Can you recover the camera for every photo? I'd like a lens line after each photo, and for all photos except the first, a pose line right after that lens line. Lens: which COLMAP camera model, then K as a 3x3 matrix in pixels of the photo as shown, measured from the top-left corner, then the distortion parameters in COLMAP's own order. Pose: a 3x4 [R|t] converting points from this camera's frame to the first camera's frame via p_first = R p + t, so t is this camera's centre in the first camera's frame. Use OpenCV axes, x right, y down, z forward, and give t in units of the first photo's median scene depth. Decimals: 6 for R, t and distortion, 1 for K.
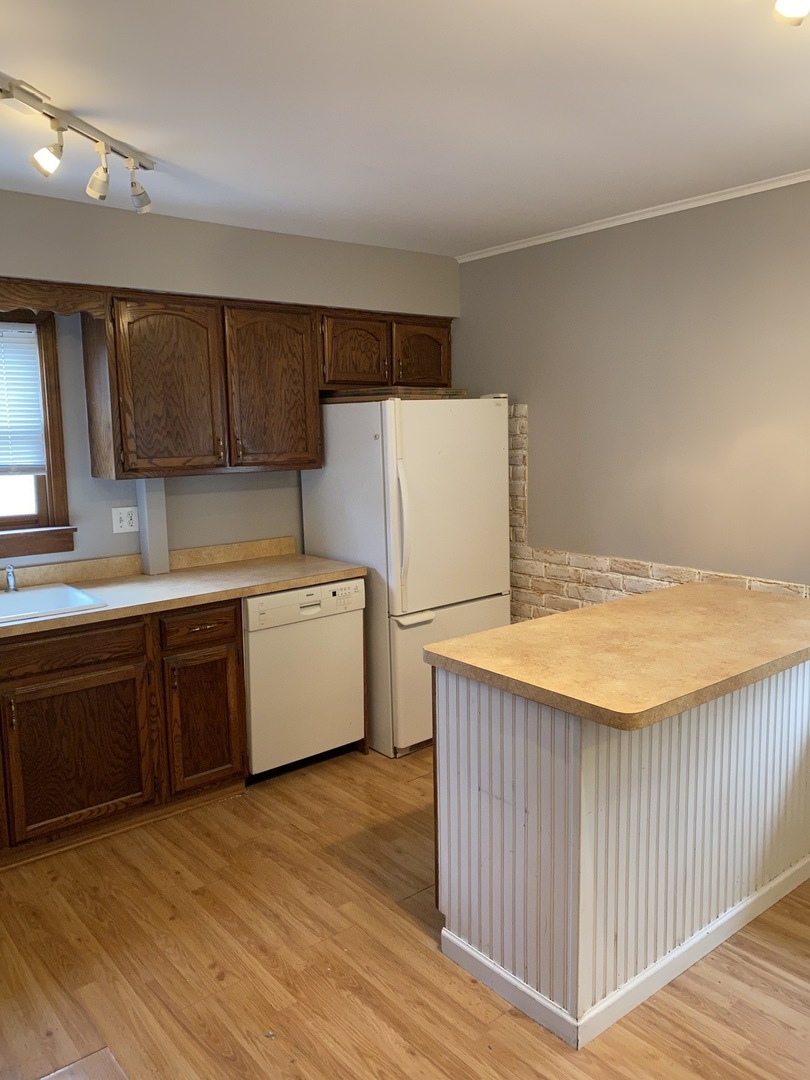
lens RADIAL K [[836.7, 0, 408.5], [0, 836.7, 537.8], [0, 0, 1]] dist [0.079994, -0.081226]
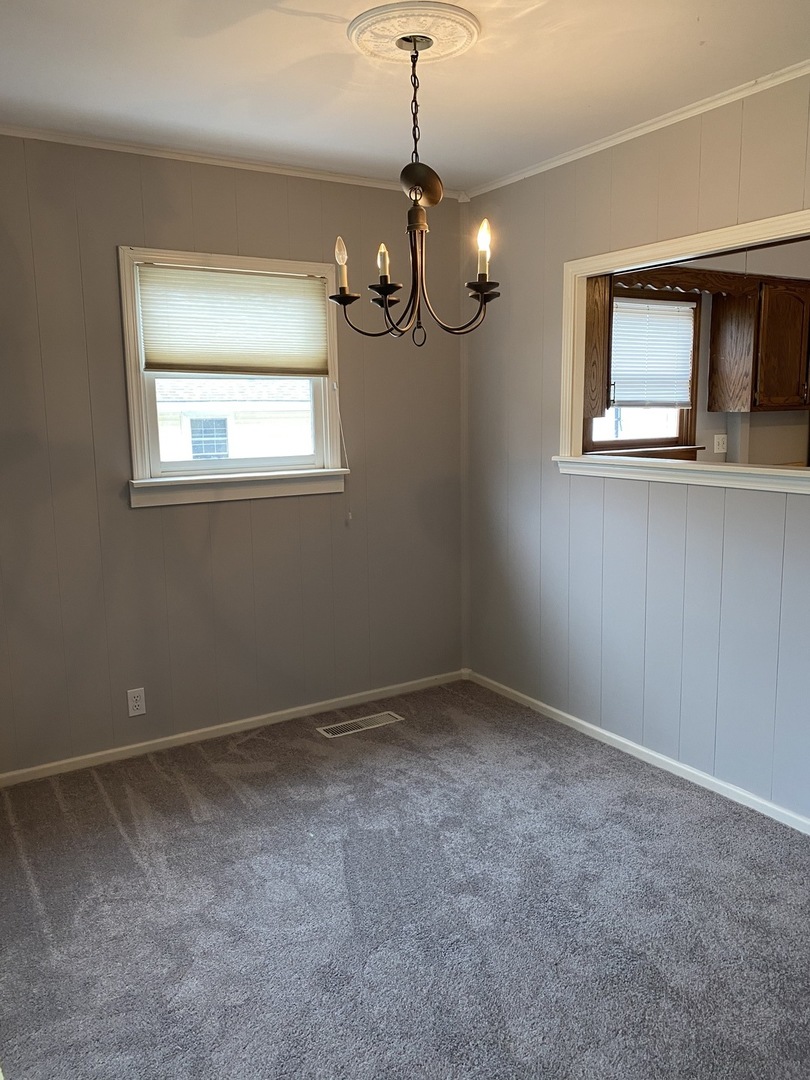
lens RADIAL K [[818.8, 0, 387.8], [0, 818.8, 533.7], [0, 0, 1]] dist [0.008648, 0.008251]
pose [[0.990878, 0.022719, -0.132836, -0.730053], [-0.019885, 0.999546, 0.022627, 0.112725], [0.133289, -0.019779, 0.990880, -0.436573]]
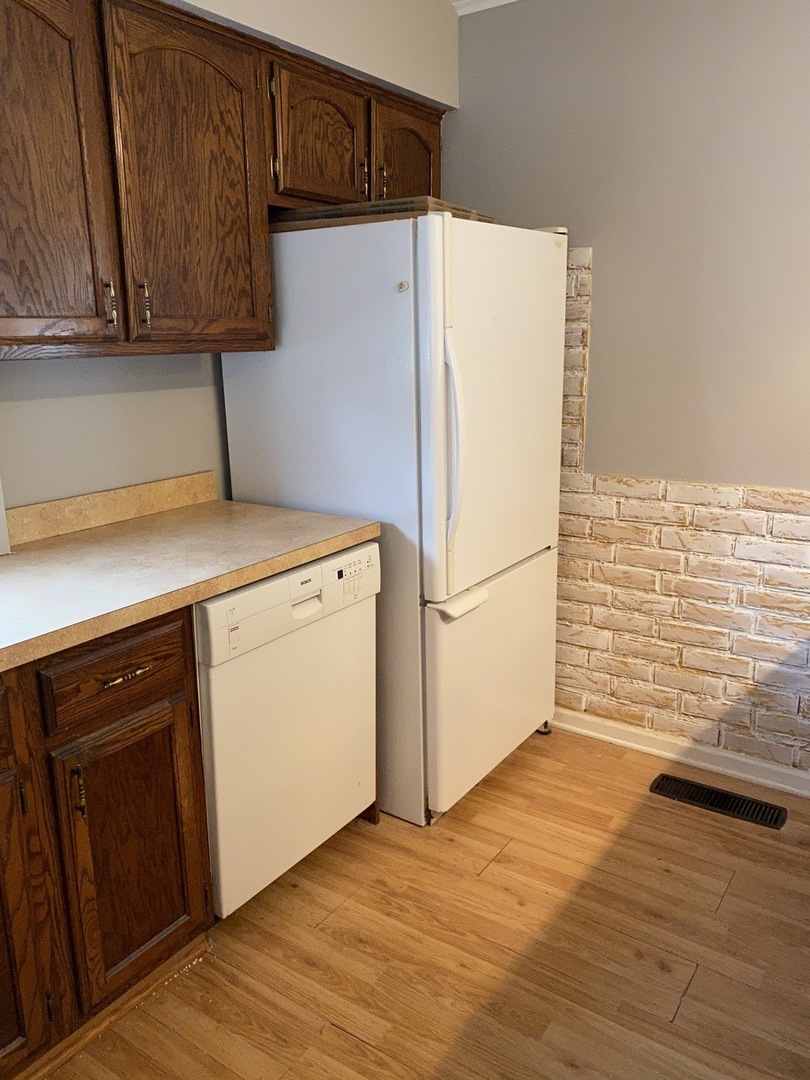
lens RADIAL K [[818.8, 0, 387.8], [0, 818.8, 533.7], [0, 0, 1]] dist [0.008648, 0.008251]
pose [[0.961053, -0.059612, 0.269859, -0.209798], [0.032885, 0.994189, 0.102503, -0.015225], [-0.274401, -0.089636, 0.957428, 0.488637]]
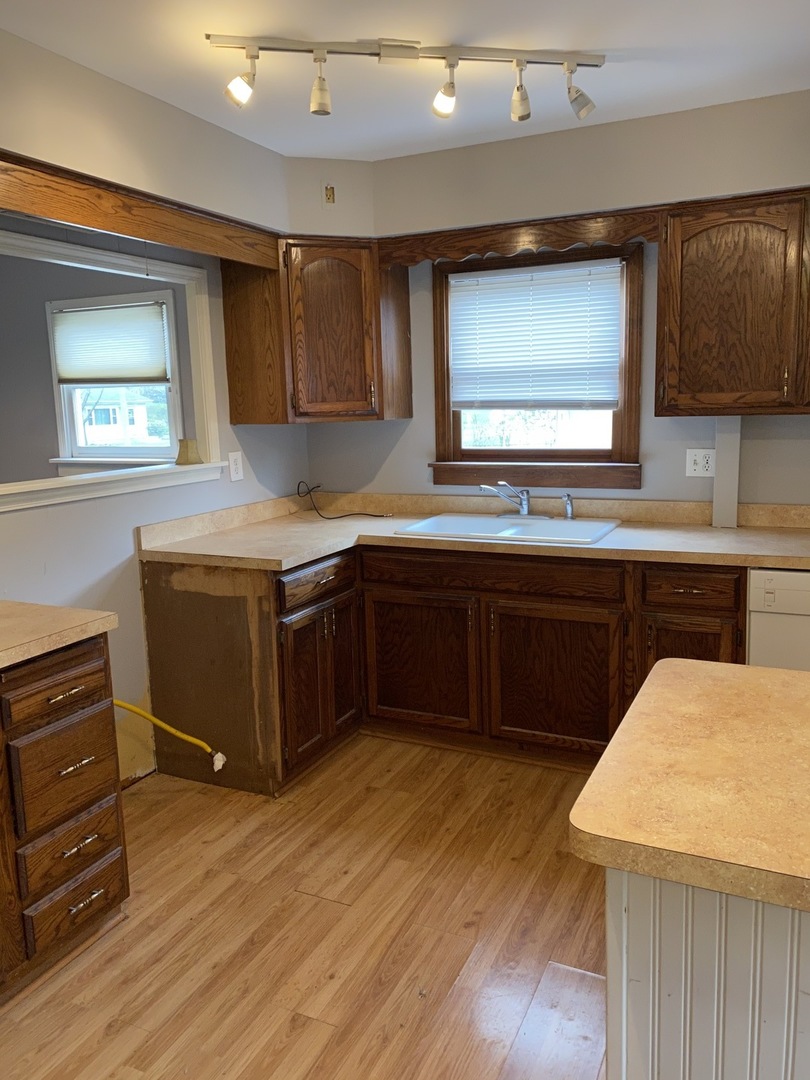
lens RADIAL K [[828.8, 0, 407.1], [0, 828.8, 533.5], [0, 0, 1]] dist [0.055848, -0.089758]
pose [[0.427031, 0.154211, -0.890990, 0.361685], [-0.104946, 0.987144, 0.120555, -0.022339], [0.898126, 0.042025, 0.437725, 0.341248]]
